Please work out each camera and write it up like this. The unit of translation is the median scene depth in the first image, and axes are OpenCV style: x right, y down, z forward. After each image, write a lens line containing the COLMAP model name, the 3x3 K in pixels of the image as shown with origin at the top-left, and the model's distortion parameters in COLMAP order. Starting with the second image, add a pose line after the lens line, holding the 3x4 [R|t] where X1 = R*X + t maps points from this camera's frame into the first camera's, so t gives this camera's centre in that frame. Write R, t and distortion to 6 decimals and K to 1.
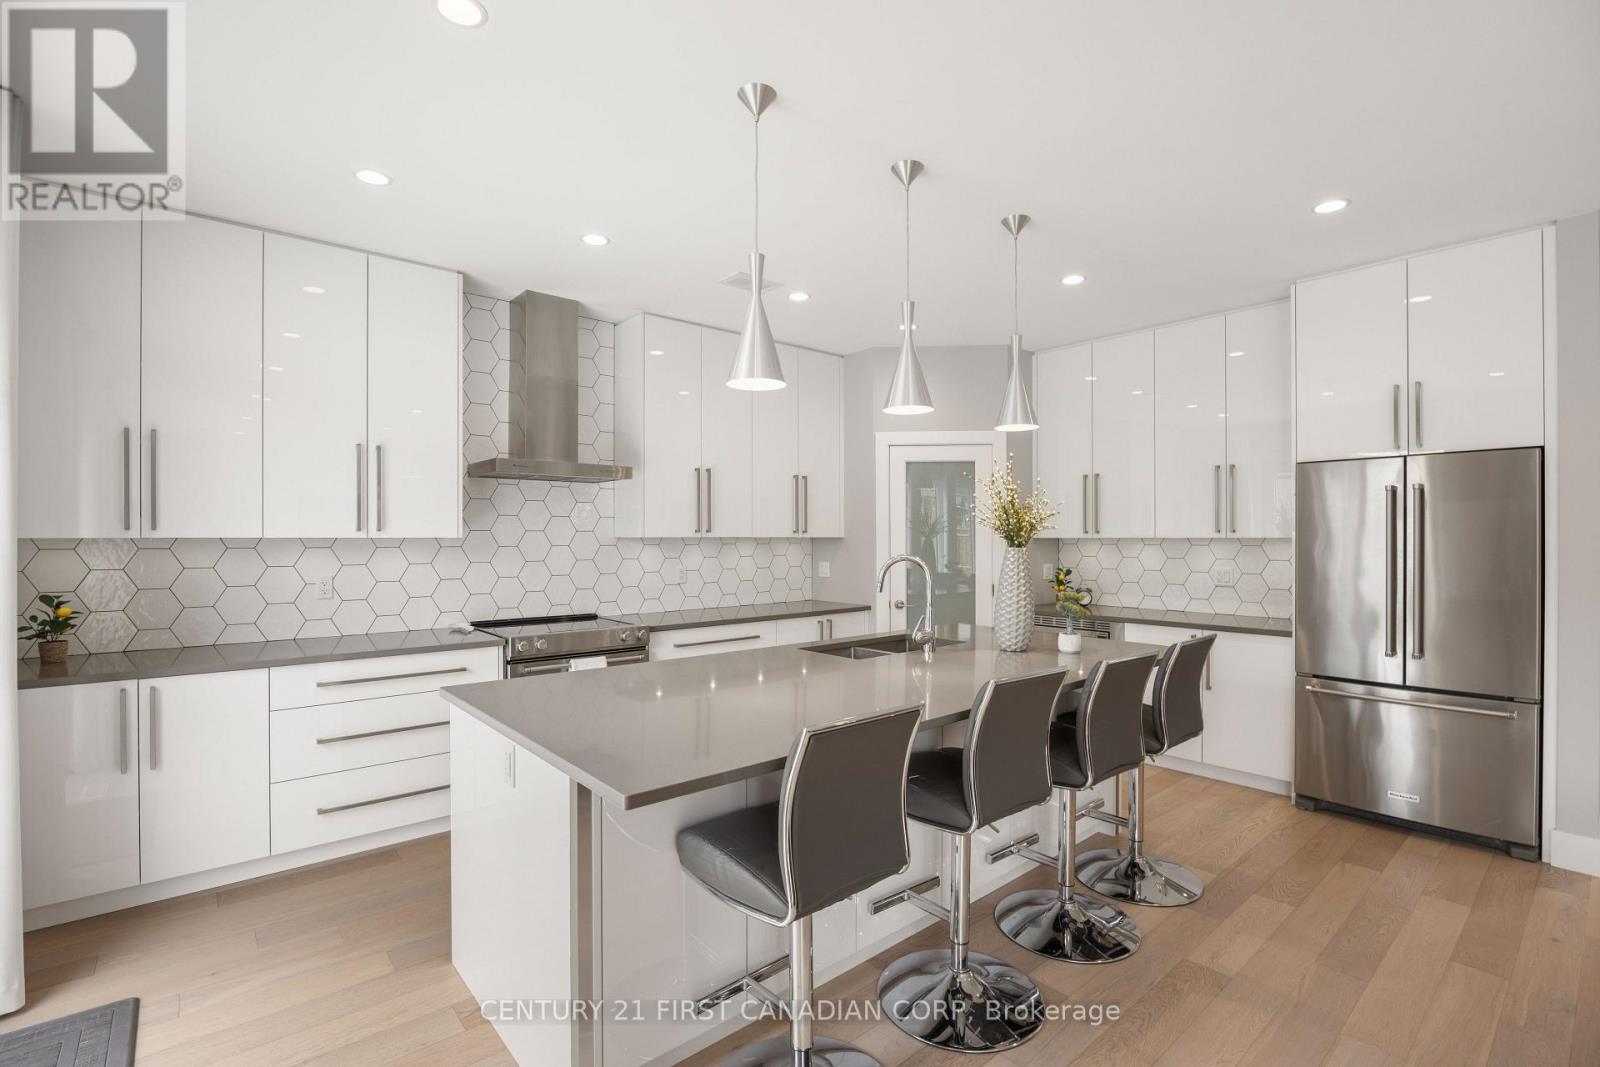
lens RADIAL K [[738.8, 0, 812.4], [0, 738.8, 536.6], [0, 0, 1]] dist [-0.004997, -0.000755]
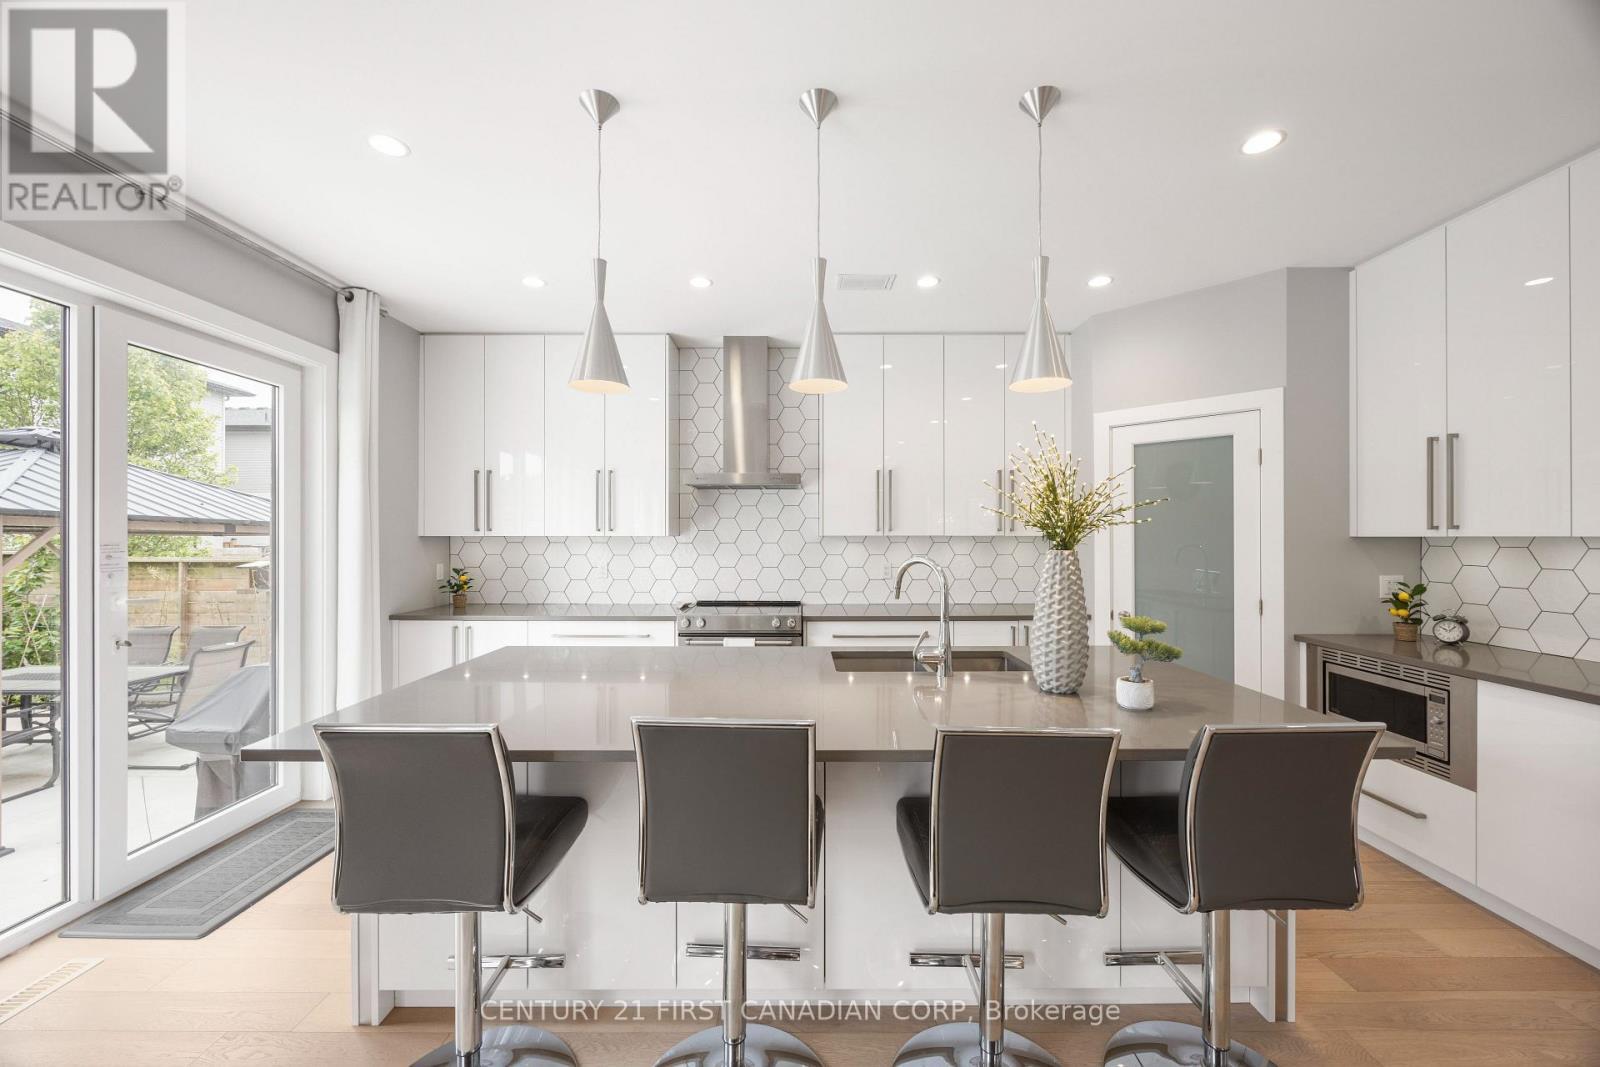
lens RADIAL K [[631.4, 0, 804.6], [0, 631.4, 541.3], [0, 0, 1]] dist [0.009430, -0.000646]
pose [[0.751316, 0.005788, -0.659917, 0.386200], [0.000602, 0.999955, 0.009456, 0.000263], [0.659942, -0.007502, 0.751279, 0.271470]]
